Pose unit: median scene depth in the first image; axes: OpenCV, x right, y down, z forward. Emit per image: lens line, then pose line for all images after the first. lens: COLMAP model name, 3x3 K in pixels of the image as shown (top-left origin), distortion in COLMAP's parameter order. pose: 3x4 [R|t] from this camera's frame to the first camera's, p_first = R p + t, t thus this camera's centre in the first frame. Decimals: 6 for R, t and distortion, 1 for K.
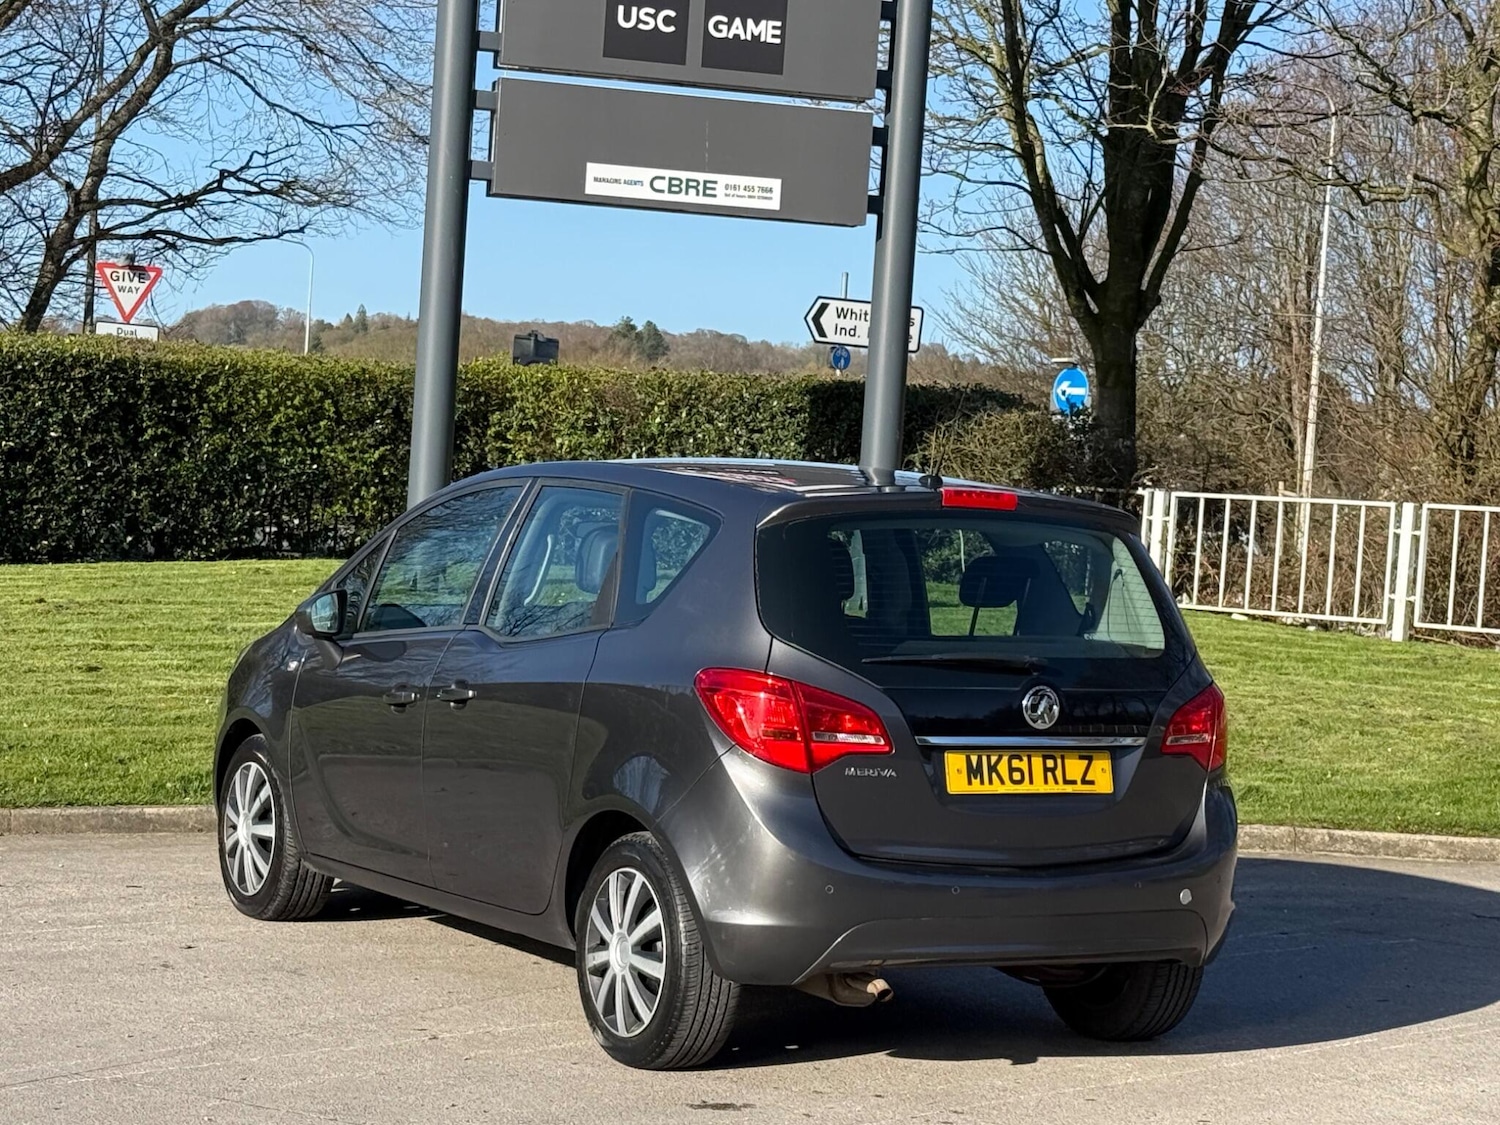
lens RADIAL K [[3269.1, 0, 751.5], [0, 3269.1, 591.1], [0, 0, 1]] dist [0.149677, 0.078313]
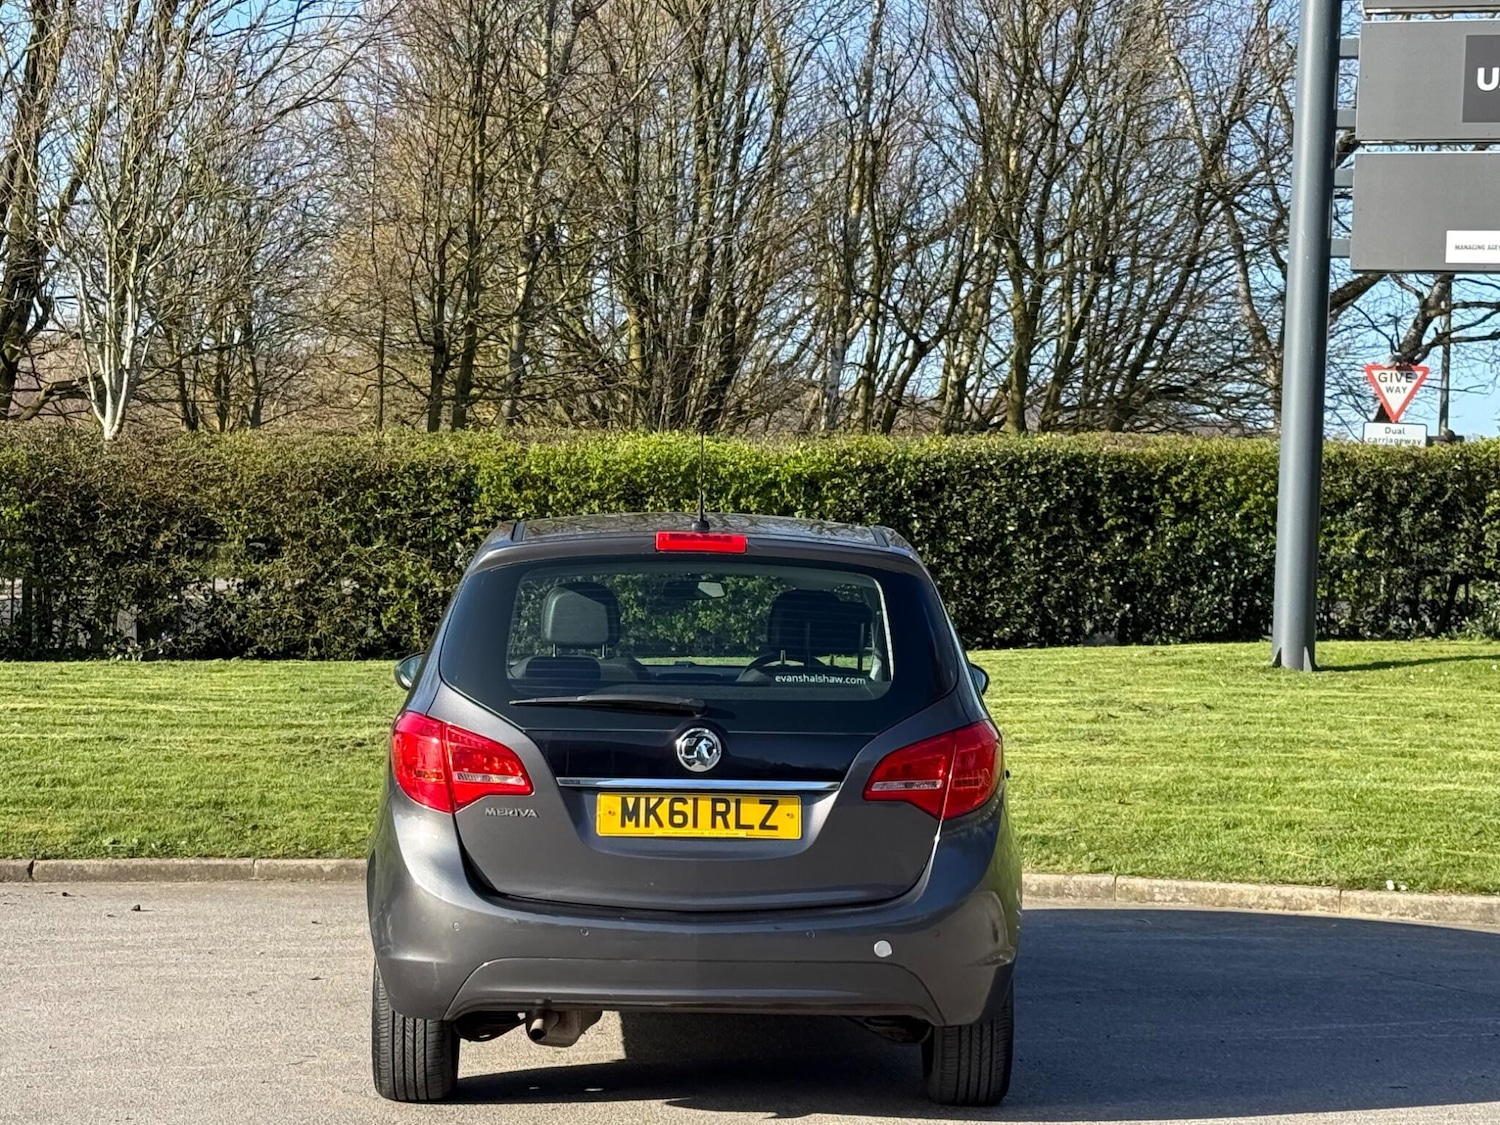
lens RADIAL K [[3166.2, 0, 728.9], [0, 3166.2, 547.0], [0, 0, 1]] dist [0.130223, 0.374787]
pose [[0.873004, -0.030586, -0.486754, 0.202741], [0.007837, 0.998783, -0.048704, 0.007569], [0.487651, 0.038704, 0.872181, 0.060313]]
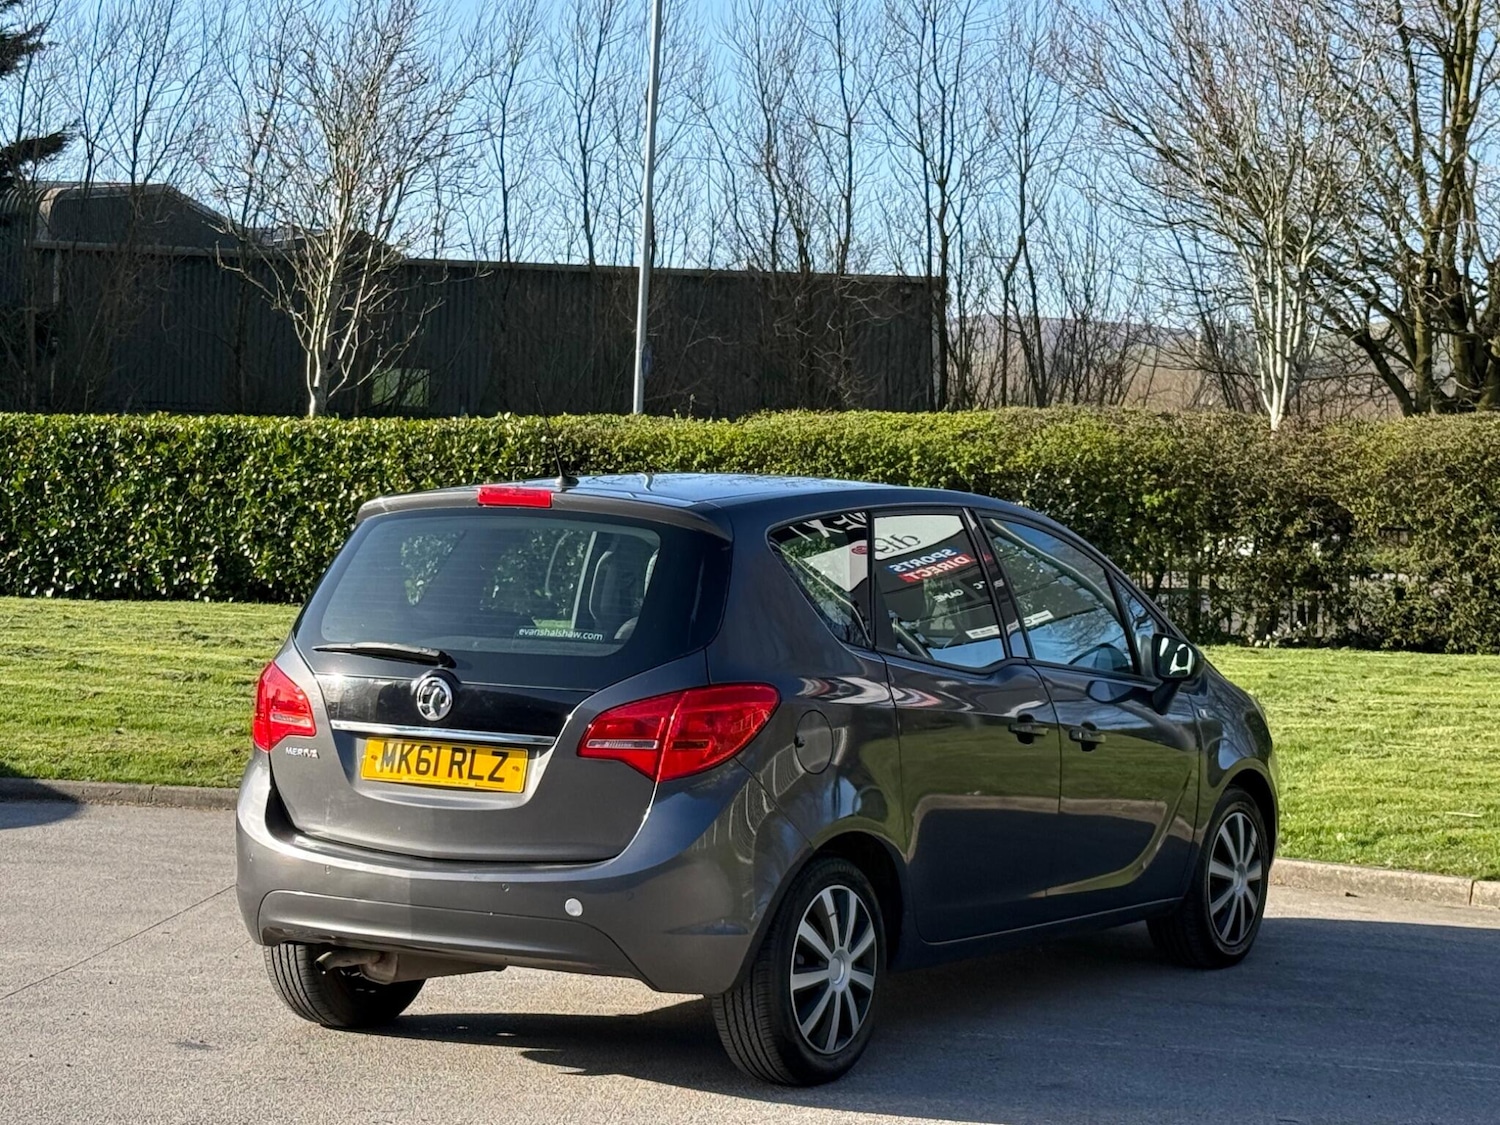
lens RADIAL K [[3166.2, 0, 728.9], [0, 3166.2, 547.0], [0, 0, 1]] dist [0.130223, 0.374787]
pose [[0.458180, -0.023862, -0.888539, 0.357362], [-0.032313, 0.998532, -0.043478, 0.010212], [0.888272, 0.048632, 0.456736, 0.228070]]
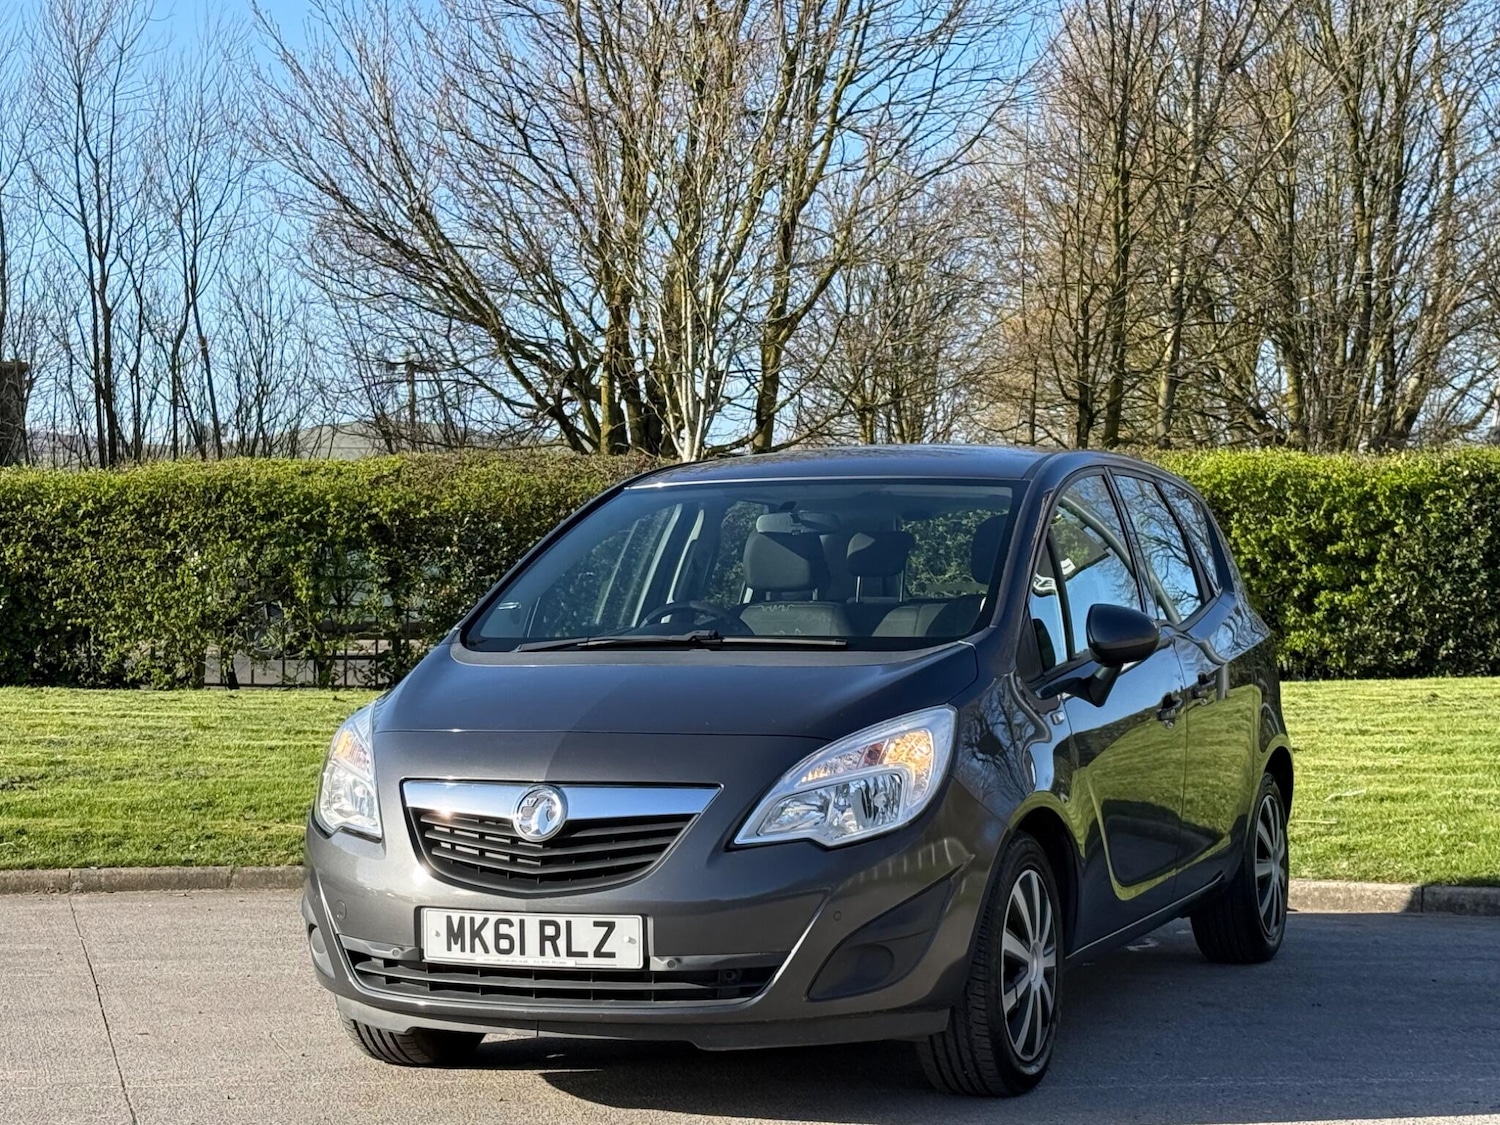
lens RADIAL K [[2959.3, 0, 750.0], [0, 2959.3, 562.5], [0, 0, 1]] dist [0.156153, 0.083940]
pose [[0.738521, -0.057590, -0.671766, 0.184061], [0.010053, 0.997175, -0.074436, 0.021724], [0.674155, 0.048219, 0.737014, 0.165999]]
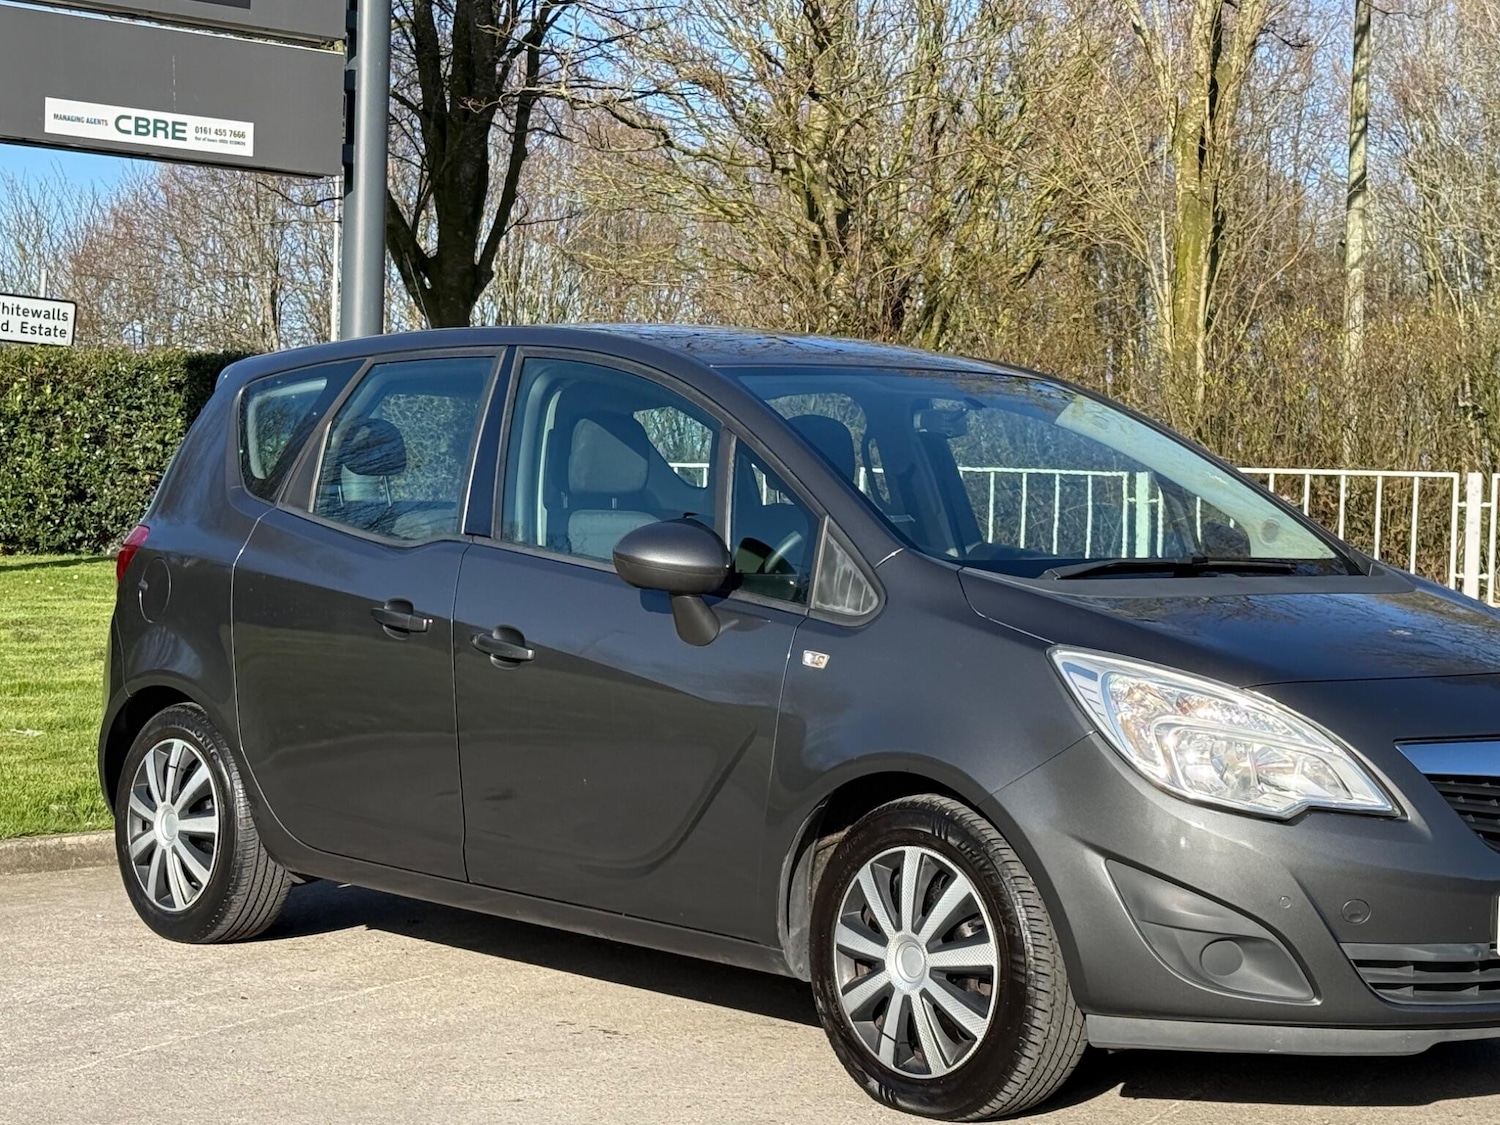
lens RADIAL K [[2959.3, 0, 750.0], [0, 2959.3, 562.5], [0, 0, 1]] dist [0.156153, 0.083940]
pose [[0.927611, -0.037796, 0.371632, -0.162622], [0.042274, 0.999098, -0.003908, 0.006102], [-0.371149, 0.019335, 0.928372, 0.159289]]
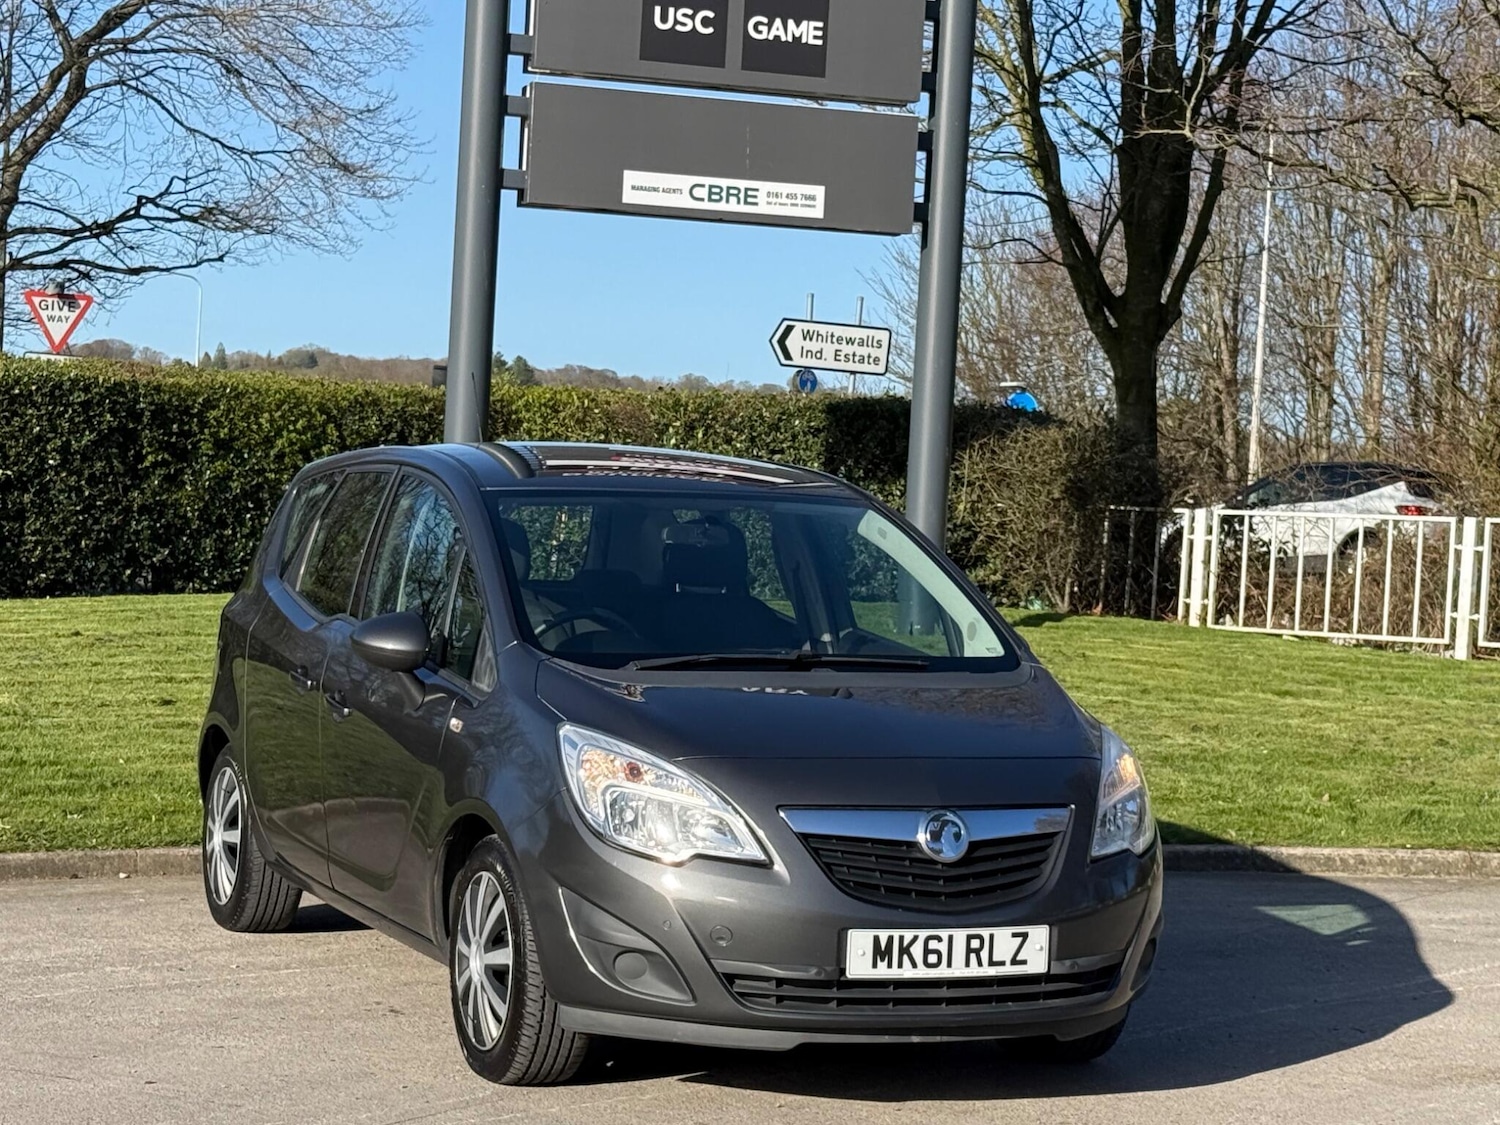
lens RADIAL K [[3341.8, 0, 745.3], [0, 3341.8, 564.4], [0, 0, 1]] dist [0.155581, -0.027060]
pose [[0.999250, -0.011931, 0.036847, -0.047192], [0.012665, 0.999724, -0.019764, 0.003572], [-0.036601, 0.020216, 0.999125, 0.023066]]
